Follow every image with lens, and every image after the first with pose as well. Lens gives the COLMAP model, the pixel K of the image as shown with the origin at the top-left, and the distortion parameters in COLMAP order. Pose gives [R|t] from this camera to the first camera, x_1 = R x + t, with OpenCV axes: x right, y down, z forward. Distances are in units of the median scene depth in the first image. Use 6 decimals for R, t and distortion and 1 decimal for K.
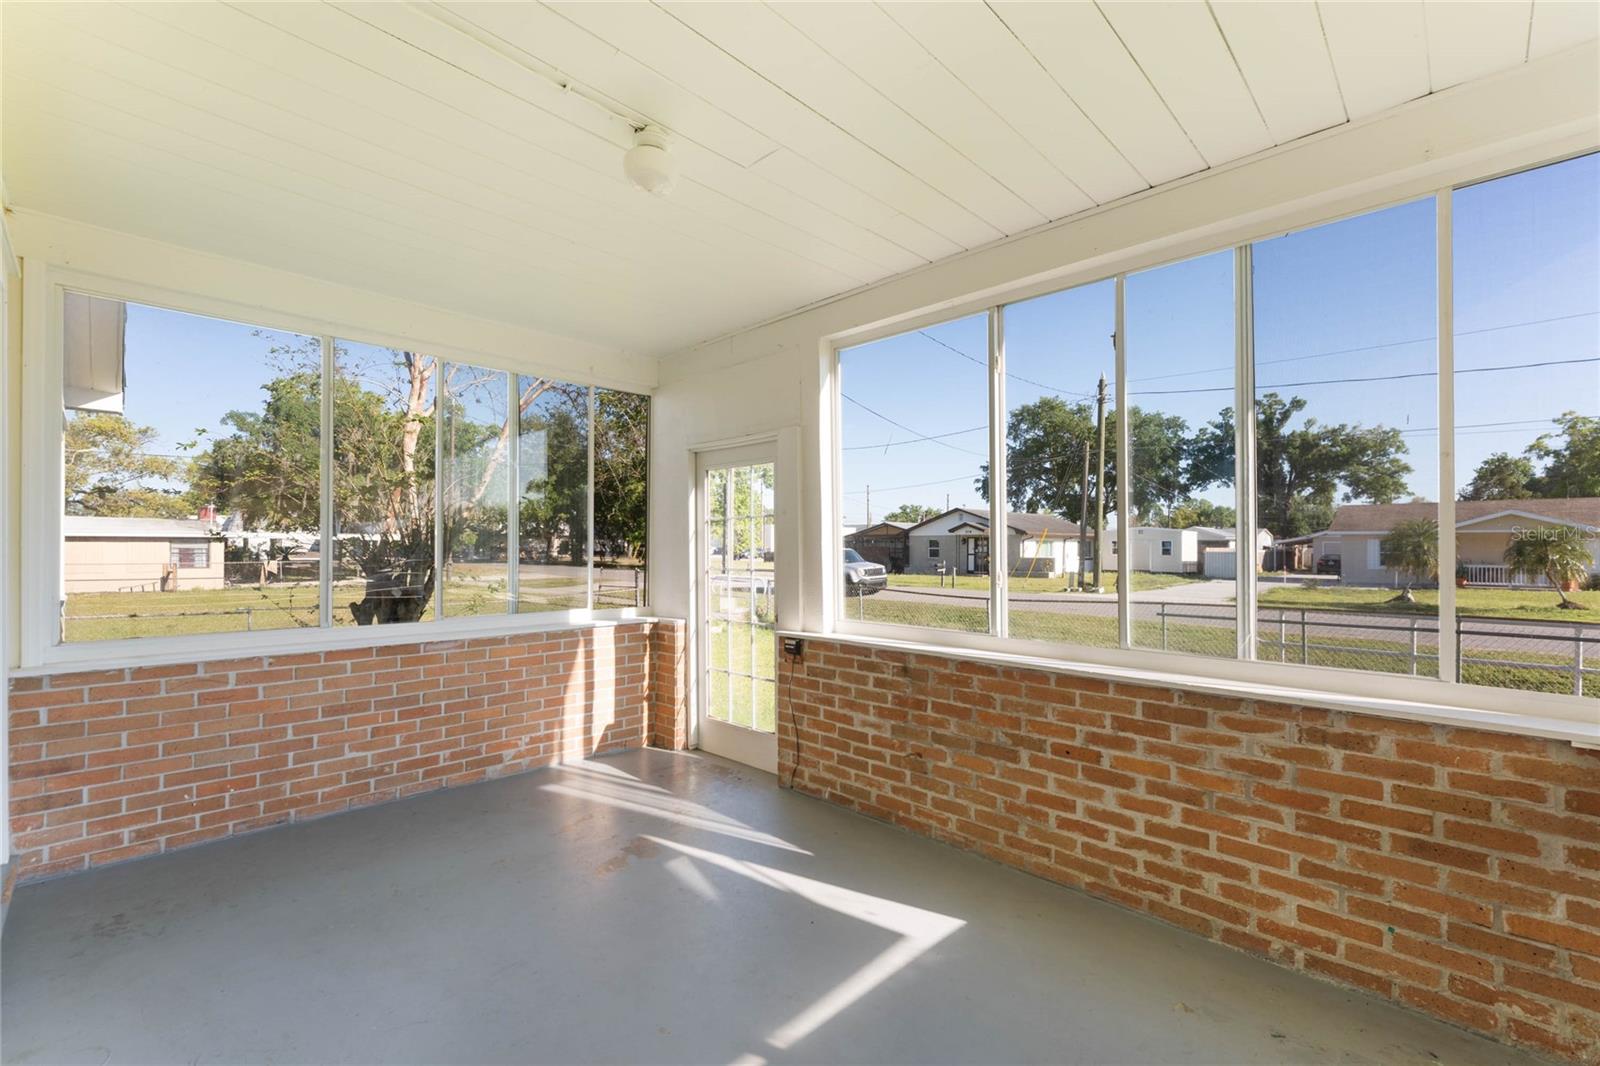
lens RADIAL K [[699.8, 0, 795.9], [0, 699.8, 536.0], [0, 0, 1]] dist [0.000313, 0.000602]
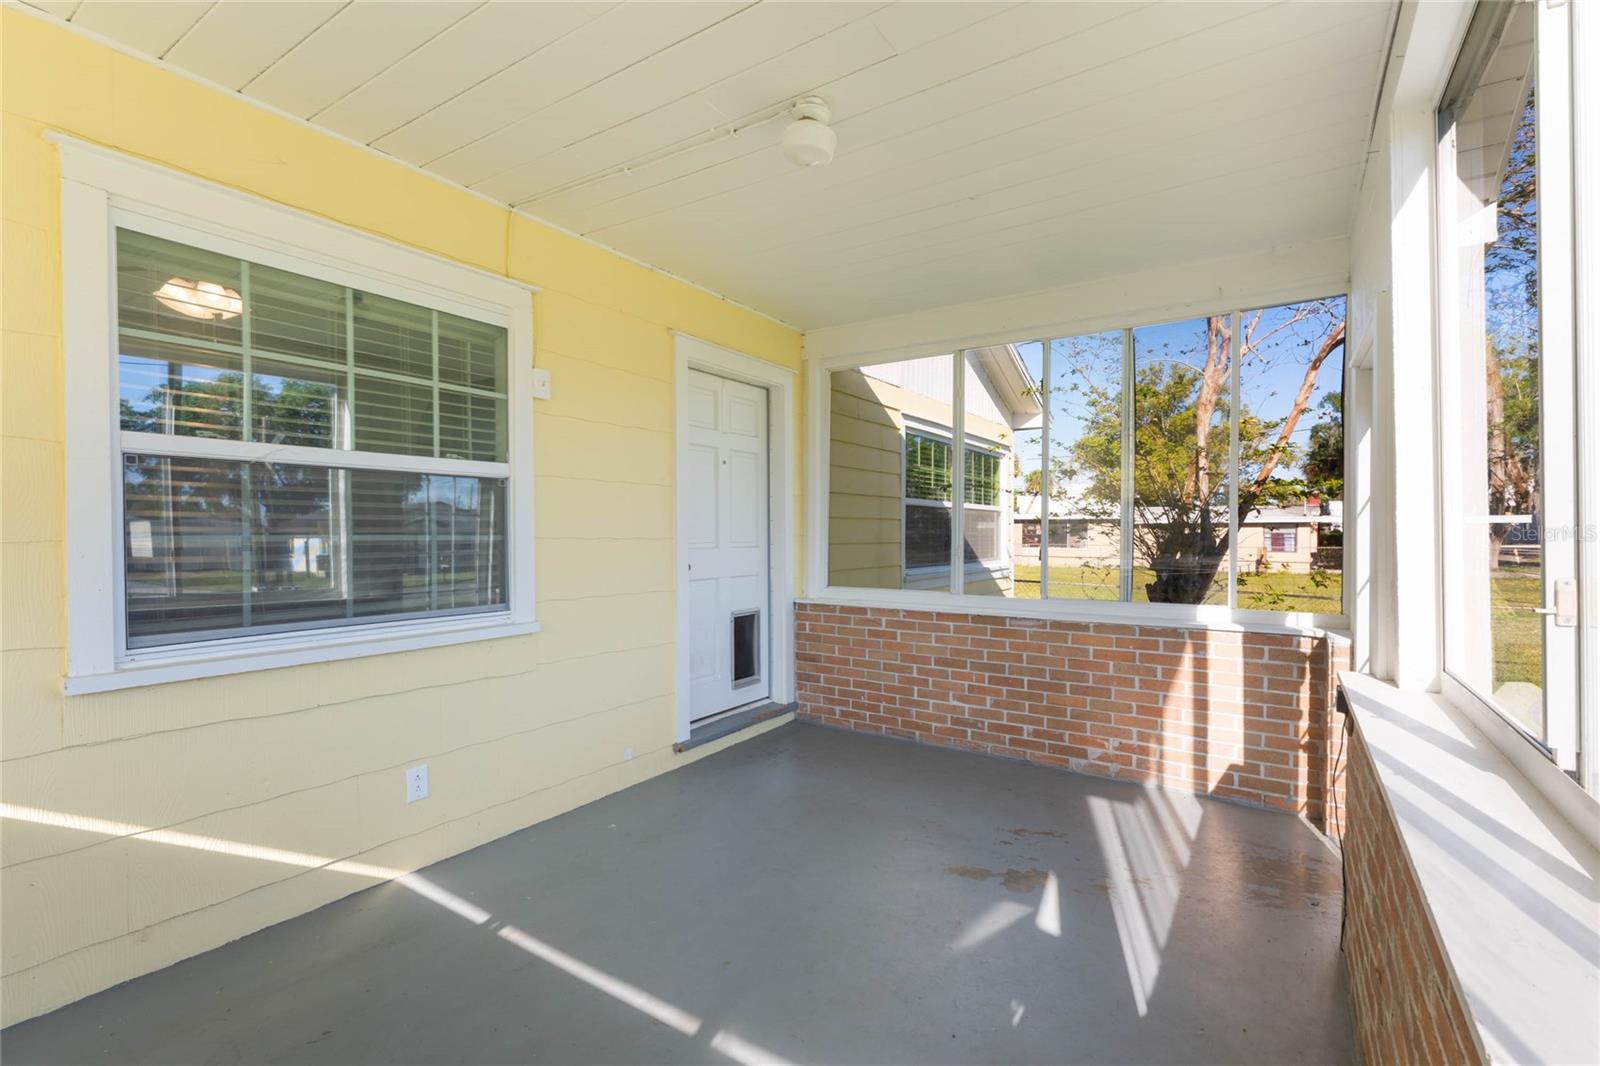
lens RADIAL K [[736.4, 0, 794.3], [0, 736.4, 537.6], [0, 0, 1]] dist [0.003303, 0.000295]
pose [[0.172628, 0.005047, -0.984974, 0.451768], [0.016491, 0.999832, 0.008014, 0.015893], [0.984849, -0.017627, 0.172516, 0.434362]]
